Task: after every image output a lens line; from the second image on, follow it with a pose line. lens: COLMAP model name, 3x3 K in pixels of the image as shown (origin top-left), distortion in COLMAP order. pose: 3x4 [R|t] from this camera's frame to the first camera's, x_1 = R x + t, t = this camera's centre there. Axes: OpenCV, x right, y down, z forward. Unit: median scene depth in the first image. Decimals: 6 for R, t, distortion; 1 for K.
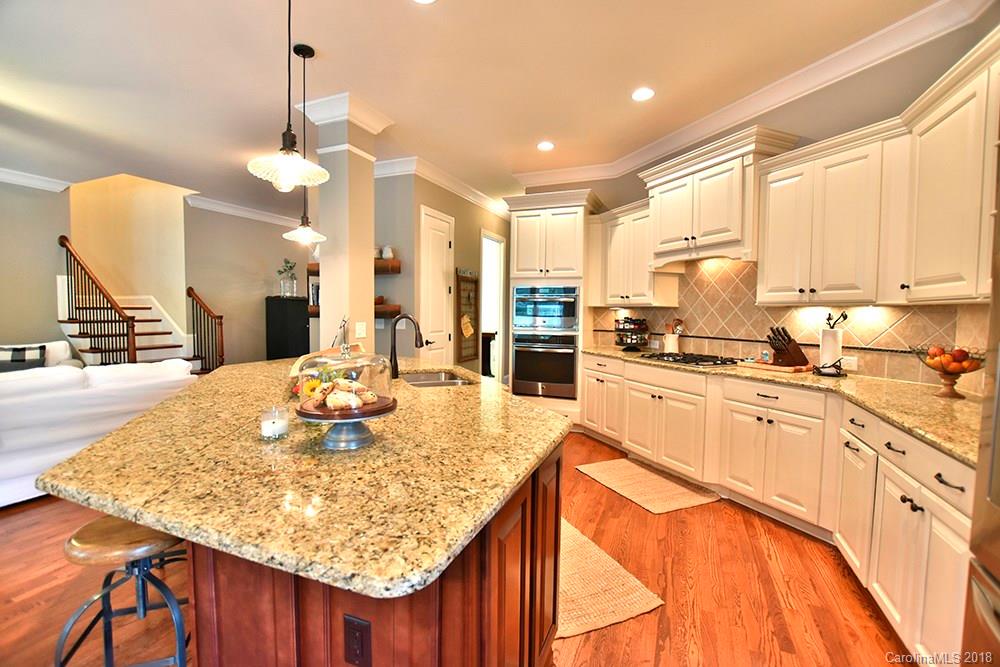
lens RADIAL K [[440.3, 0, 503.6], [0, 440.3, 335.4], [0, 0, 1]] dist [-0.041338, 0.007914]
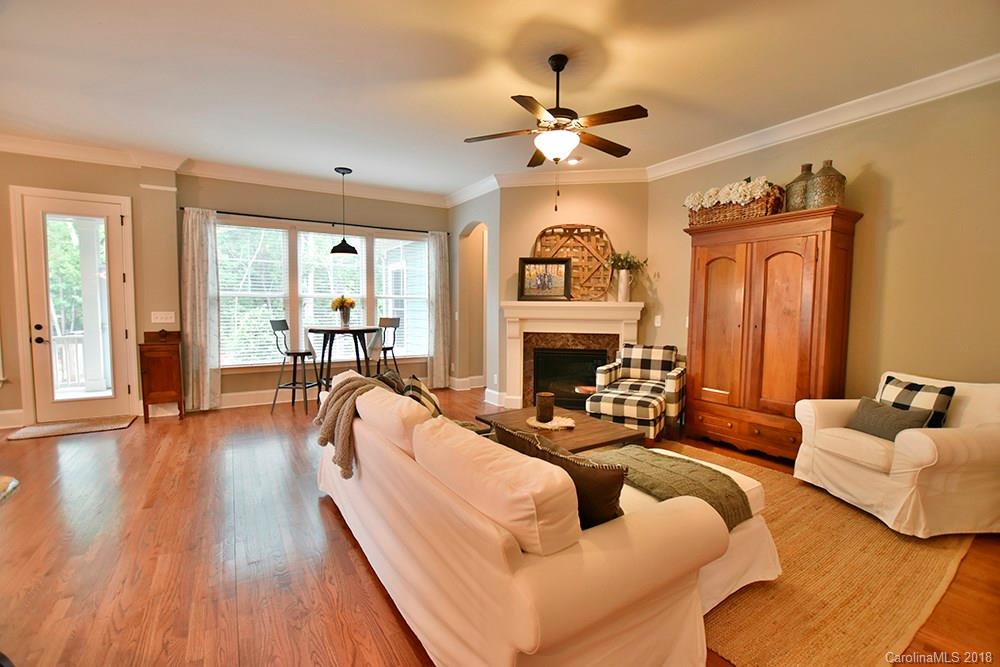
lens RADIAL K [[440.3, 0, 503.6], [0, 440.3, 335.4], [0, 0, 1]] dist [-0.041338, 0.007914]
pose [[-0.582847, 0.036262, -0.811773, -0.372029], [-0.059422, 0.994427, 0.087086, -0.051511], [0.810406, 0.098995, -0.577444, 0.881392]]
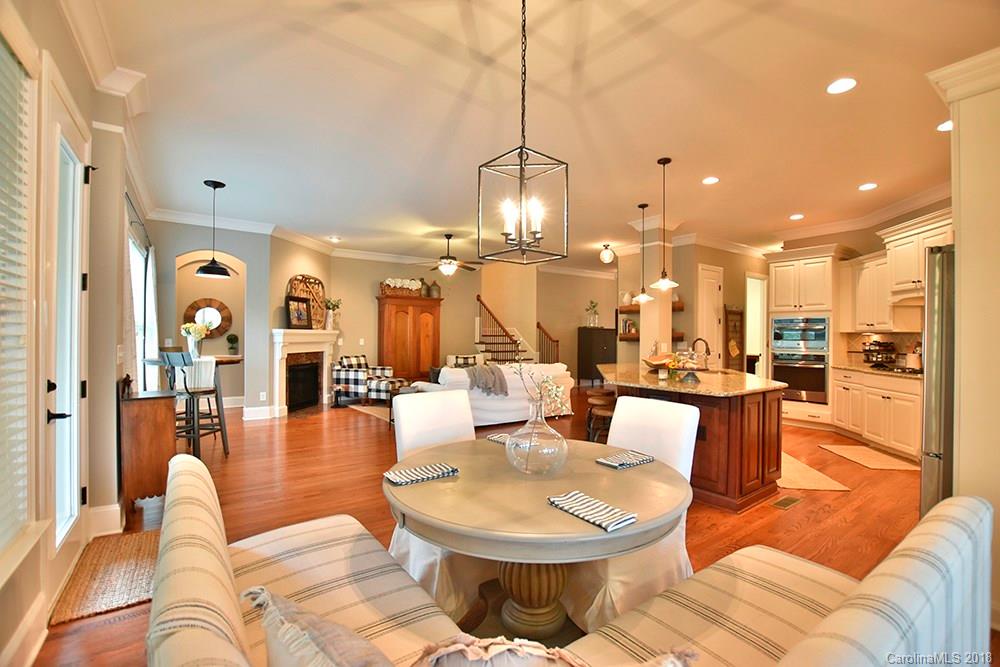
lens RADIAL K [[440.3, 0, 503.6], [0, 440.3, 335.4], [0, 0, 1]] dist [-0.041338, 0.007914]
pose [[0.846076, -0.006251, -0.533026, 0.034365], [-0.026509, 0.998201, -0.053784, 0.035118], [0.532403, 0.059636, 0.844388, -0.564581]]
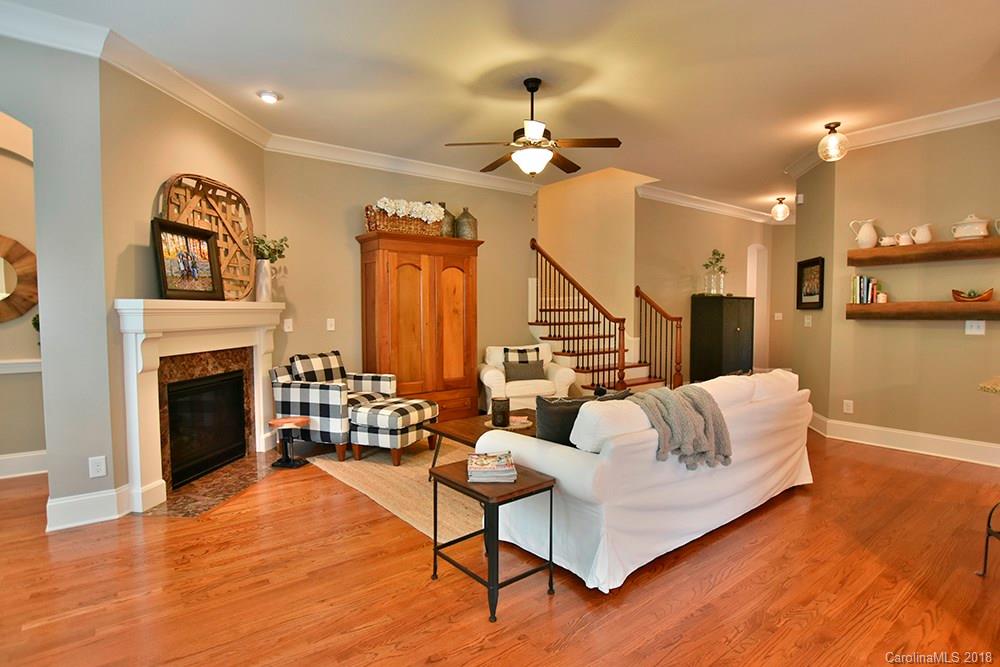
lens RADIAL K [[516.3, 0, 502.7], [0, 516.3, 335.3], [0, 0, 1]] dist [-0.021567, 0.000183]
pose [[0.864889, 0.011601, -0.501829, -0.561253], [-0.015672, 0.999870, -0.003895, 0.000894], [0.501718, 0.011233, 0.864958, -0.108765]]
